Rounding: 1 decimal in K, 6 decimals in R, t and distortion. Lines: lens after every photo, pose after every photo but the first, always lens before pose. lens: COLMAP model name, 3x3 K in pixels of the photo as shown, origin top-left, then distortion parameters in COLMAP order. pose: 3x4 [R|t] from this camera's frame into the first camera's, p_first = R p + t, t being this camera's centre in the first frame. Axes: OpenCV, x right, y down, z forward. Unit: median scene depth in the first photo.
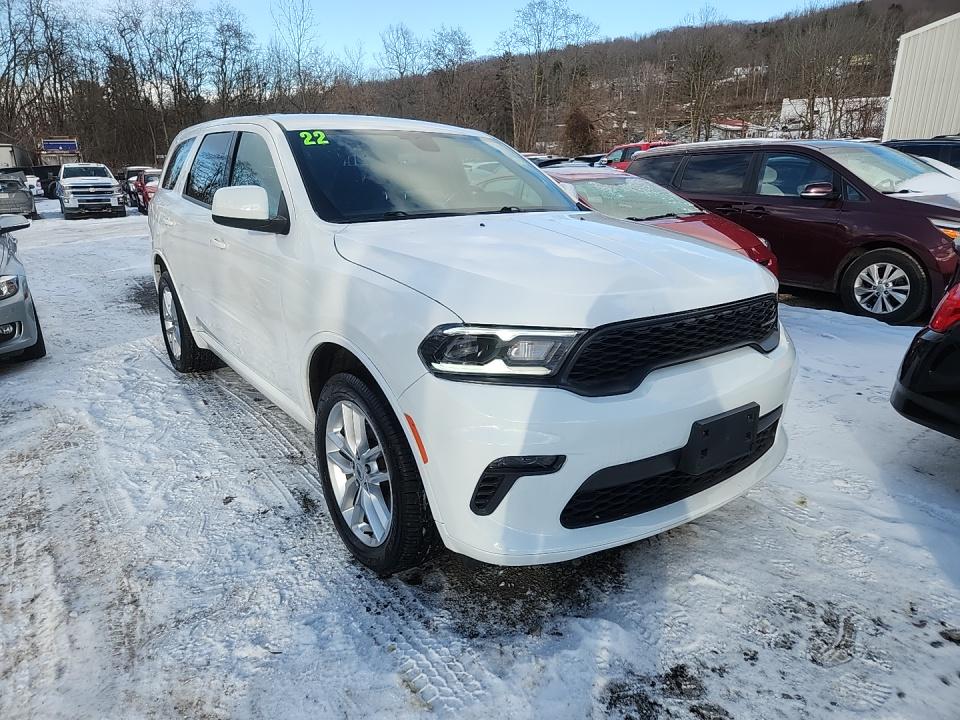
lens RADIAL K [[702.6, 0, 503.2], [0, 702.6, 353.0], [0, 0, 1]] dist [0.072596, -0.074009]
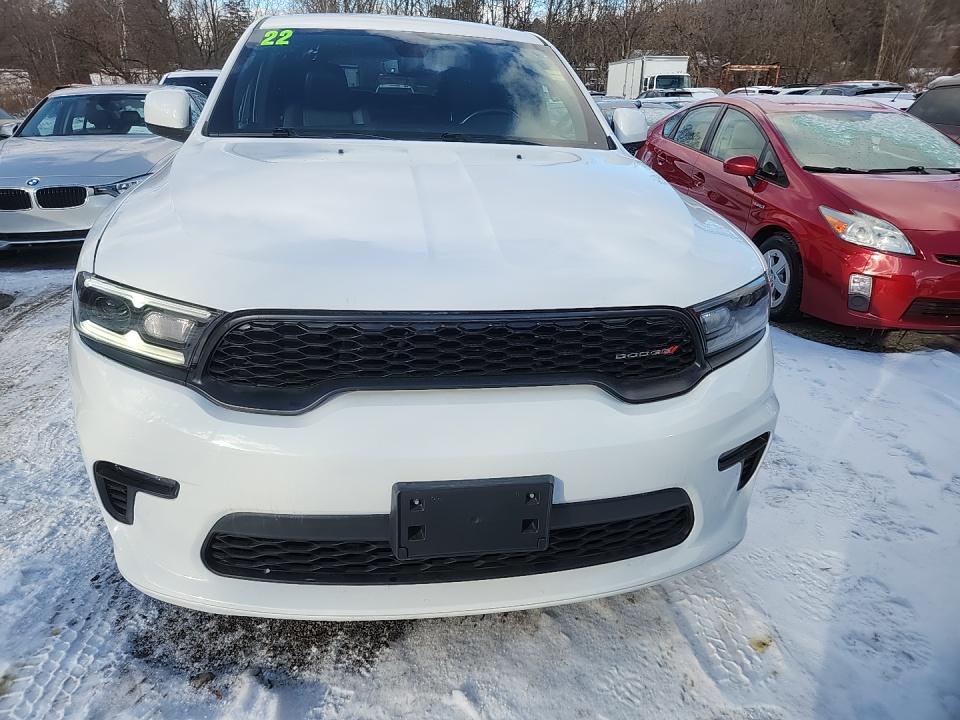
lens RADIAL K [[702.6, 0, 478.4], [0, 702.6, 363.2], [0, 0, 1]] dist [0.072596, -0.074009]
pose [[0.869982, 0.210809, -0.445747, 0.577189], [-0.162315, 0.976055, 0.144814, -0.110997], [0.465602, -0.053634, 0.883368, 0.452889]]
